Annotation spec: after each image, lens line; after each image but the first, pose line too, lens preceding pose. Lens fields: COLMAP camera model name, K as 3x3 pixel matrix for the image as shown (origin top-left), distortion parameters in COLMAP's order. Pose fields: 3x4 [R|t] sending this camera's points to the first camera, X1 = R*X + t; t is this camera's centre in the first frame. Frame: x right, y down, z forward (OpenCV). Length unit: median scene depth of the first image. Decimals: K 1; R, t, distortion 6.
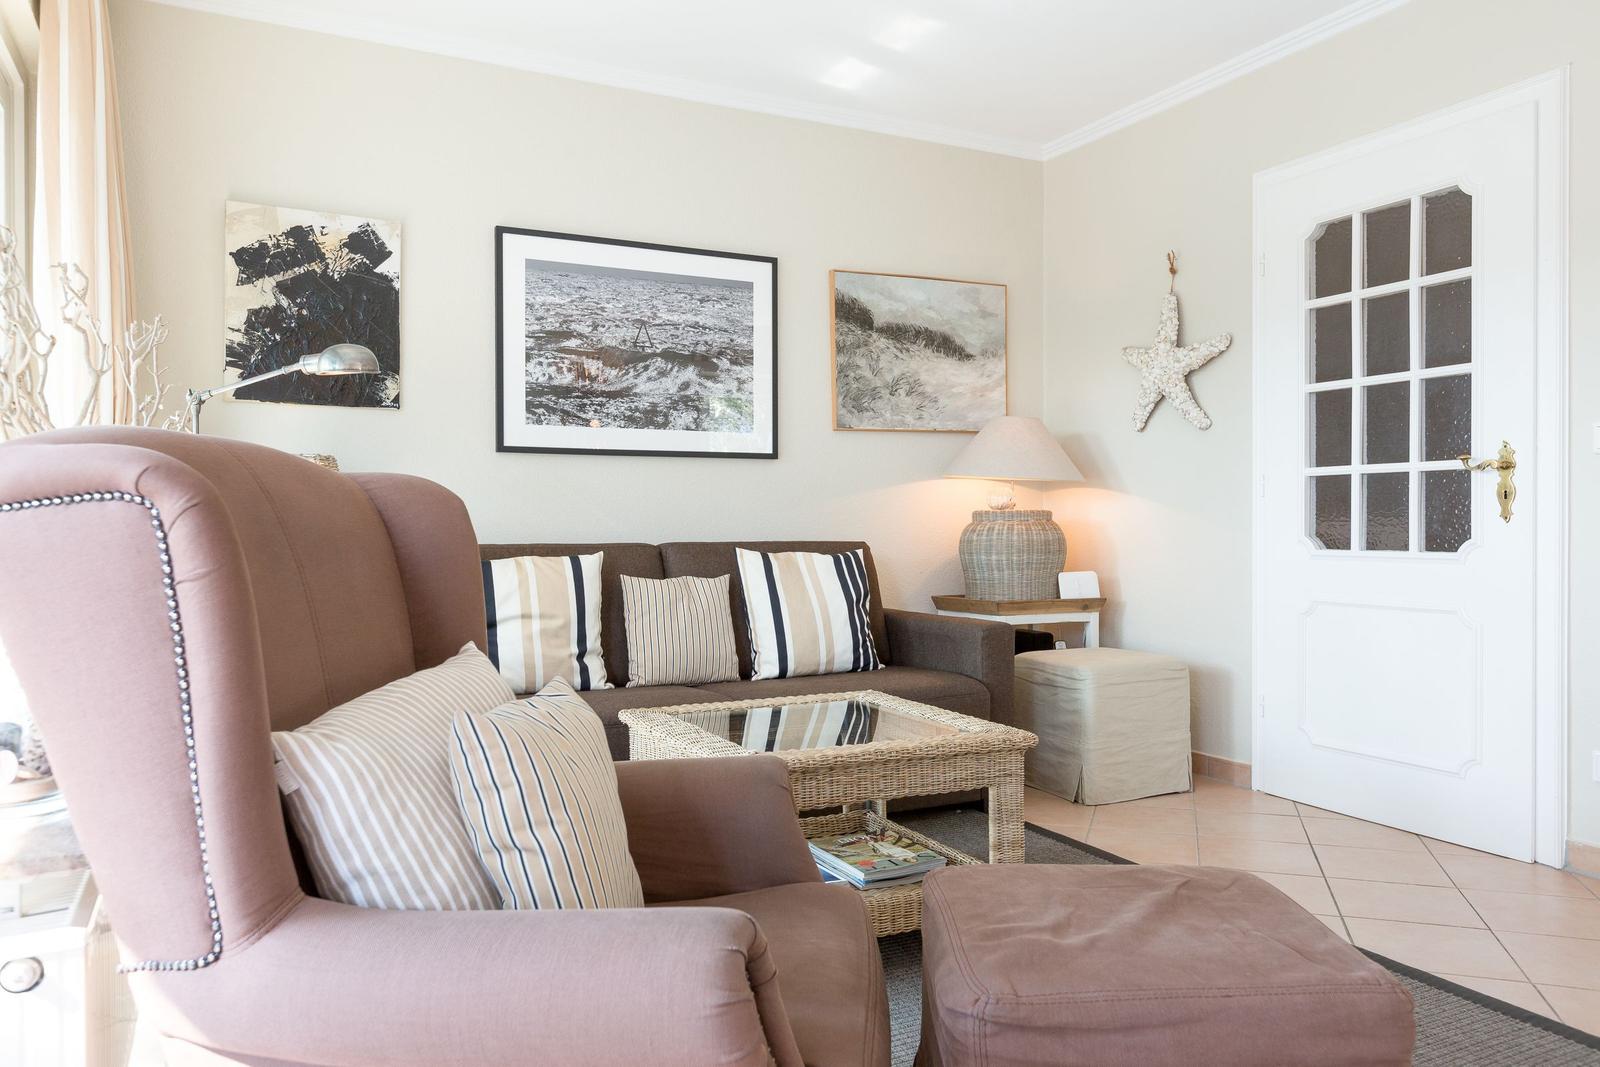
lens RADIAL K [[1110.0, 0, 845.9], [0, 1110.0, 528.0], [0, 0, 1]] dist [0.001720, 0.000916]
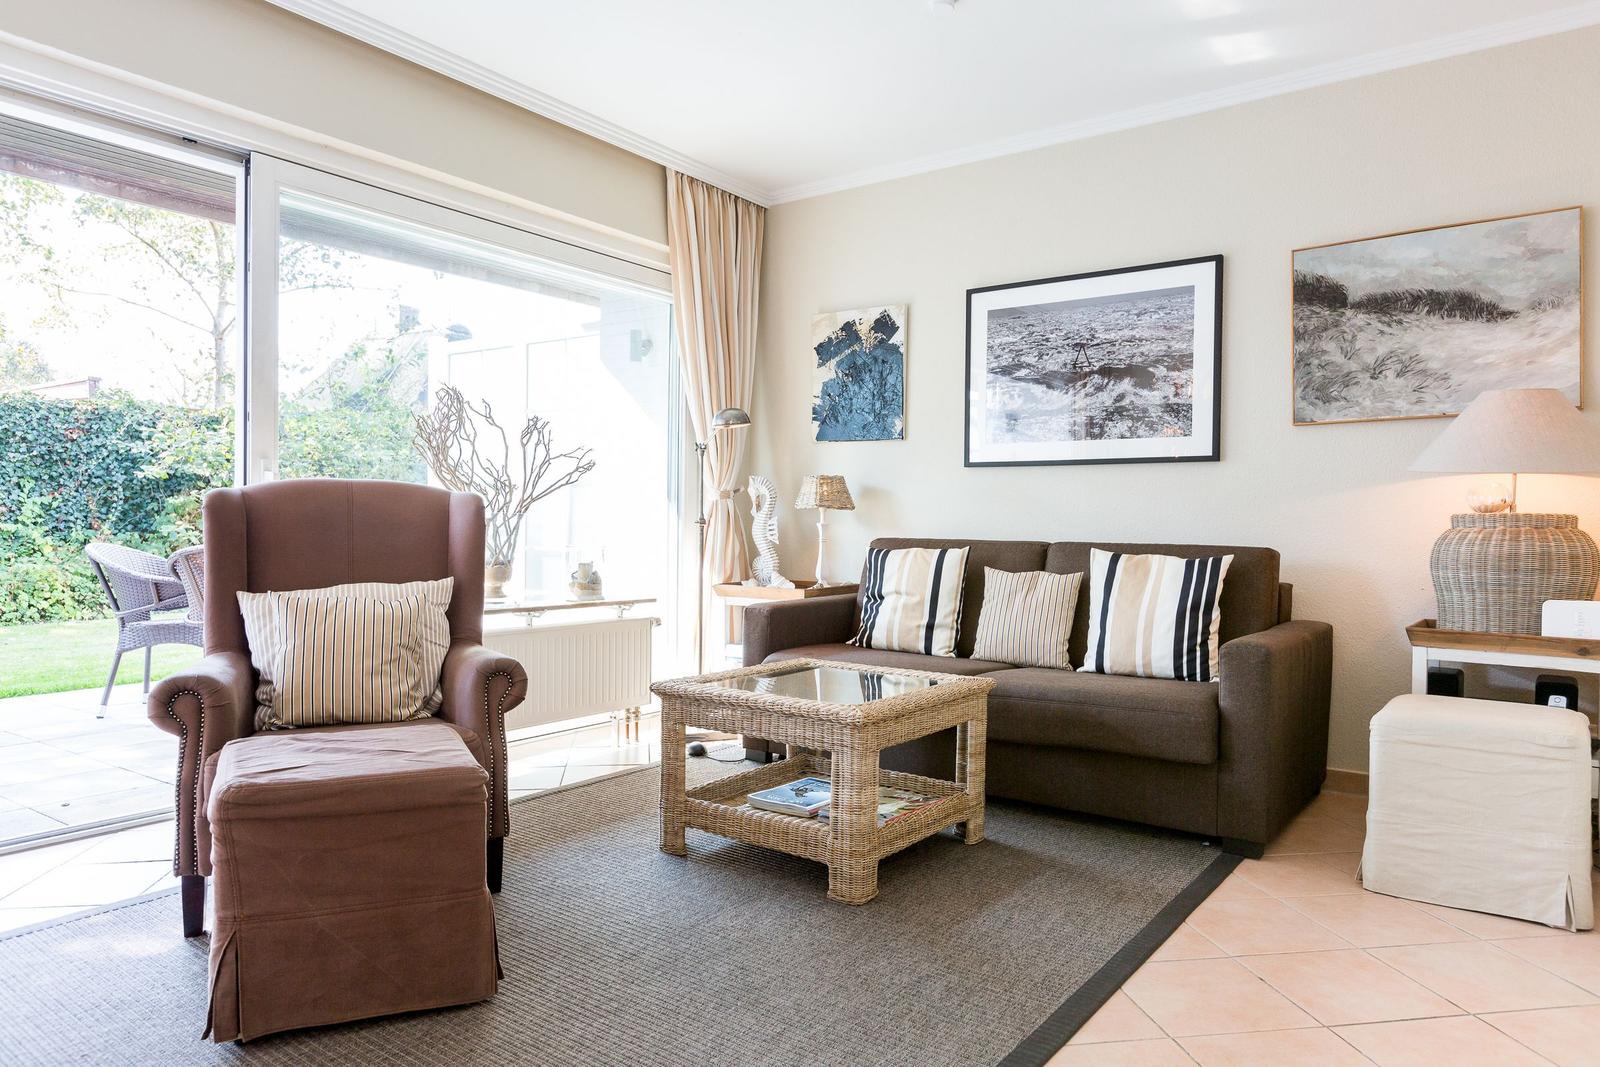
lens RADIAL K [[1018.0, 0, 800.0], [0, 1018.0, 533.5], [0, 0, 1]] dist [0.001806, -0.005819]
pose [[0.449939, 0.017528, -0.892887, 0.606902], [-0.018777, 0.999772, 0.010164, -0.000664], [0.892862, 0.012192, 0.450166, 0.287129]]
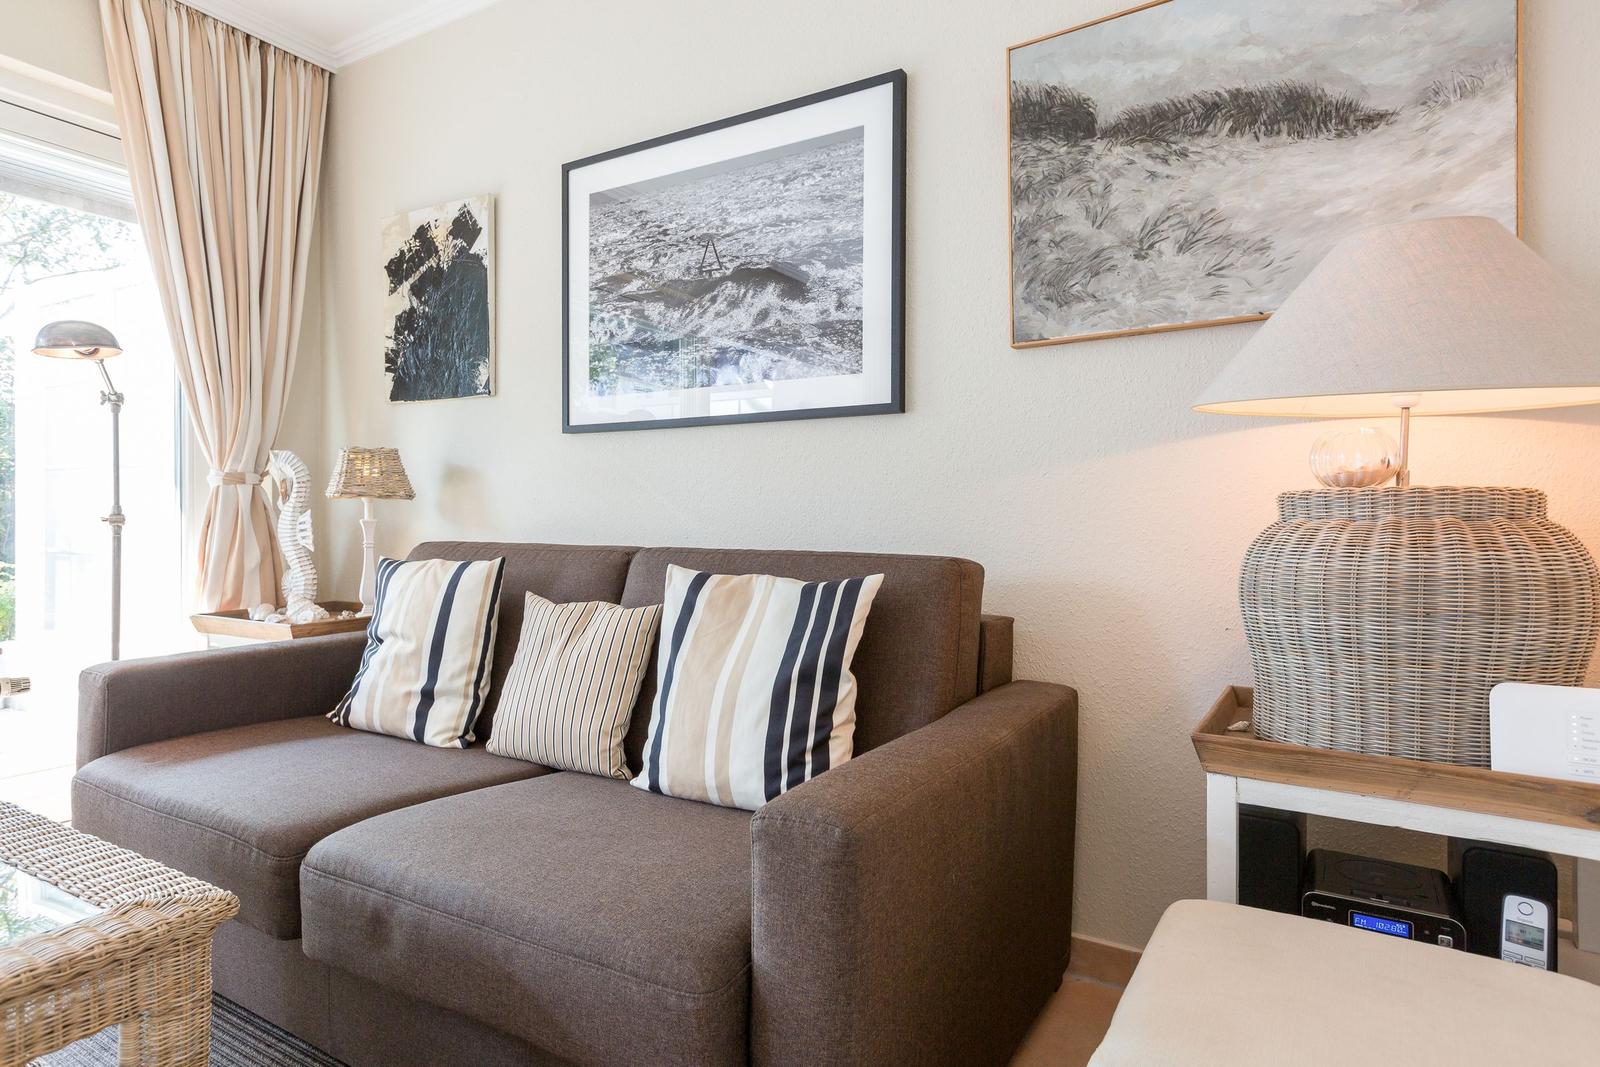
lens RADIAL K [[880.5, 0, 781.7], [0, 880.5, 522.4], [0, 0, 1]] dist [0.016001, -0.000605]
pose [[0.519732, 0.008661, -0.854286, 0.325072], [-0.009964, 0.999942, 0.004075, -0.004841], [0.854271, 0.006394, 0.519788, 0.745305]]
